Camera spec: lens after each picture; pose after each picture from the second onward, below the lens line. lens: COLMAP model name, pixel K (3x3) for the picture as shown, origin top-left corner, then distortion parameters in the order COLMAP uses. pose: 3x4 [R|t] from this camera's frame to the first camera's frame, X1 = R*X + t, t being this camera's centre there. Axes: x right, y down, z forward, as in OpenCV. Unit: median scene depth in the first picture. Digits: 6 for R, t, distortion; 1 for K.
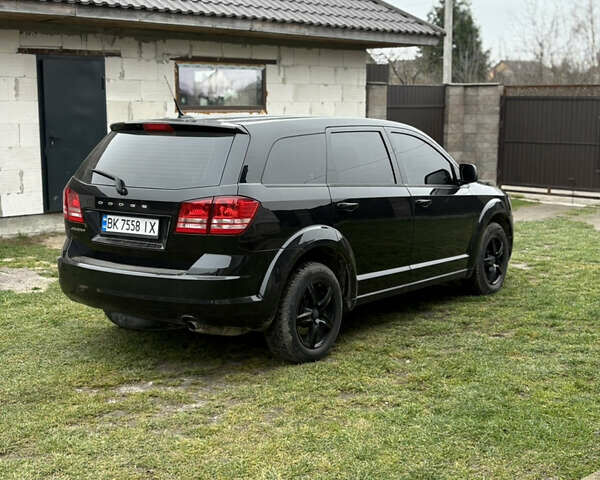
lens RADIAL K [[890.5, 0, 300.0], [0, 890.5, 240.0], [0, 0, 1]] dist [0.117852, -0.125495]
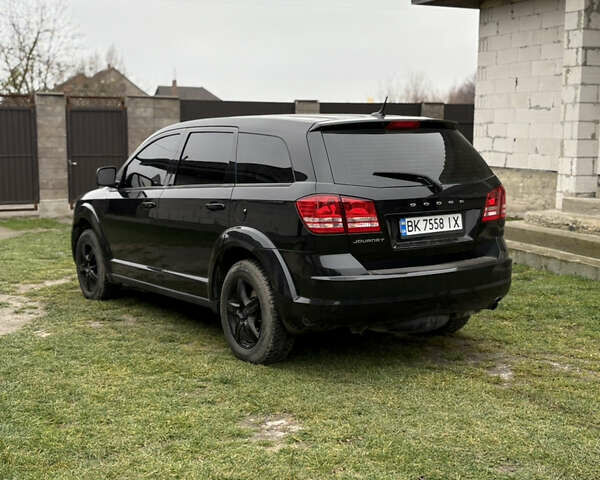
lens RADIAL K [[890.5, 0, 300.0], [0, 890.5, 240.0], [0, 0, 1]] dist [0.117852, -0.125495]
pose [[0.350550, -0.121174, 0.928672, -1.126769], [0.139391, 0.987301, 0.076207, -0.092139], [-0.926113, 0.102734, 0.362989, 0.766111]]
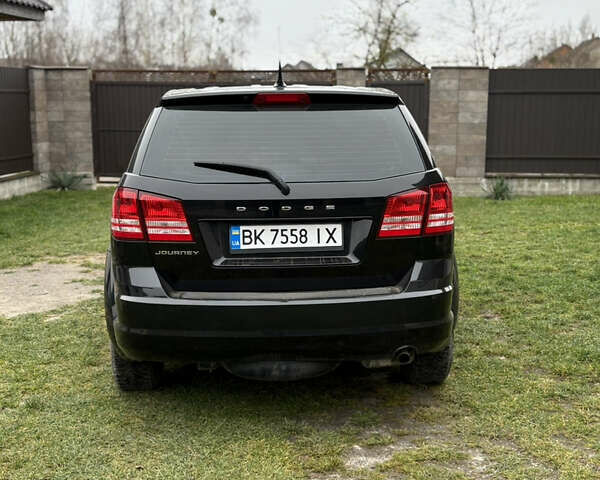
lens RADIAL K [[890.5, 0, 300.0], [0, 890.5, 240.0], [0, 0, 1]] dist [0.117852, -0.125495]
pose [[0.778665, -0.103115, 0.618909, -0.608521], [0.099056, 0.994236, 0.041023, -0.040864], [-0.619572, 0.029364, 0.784390, 0.429976]]
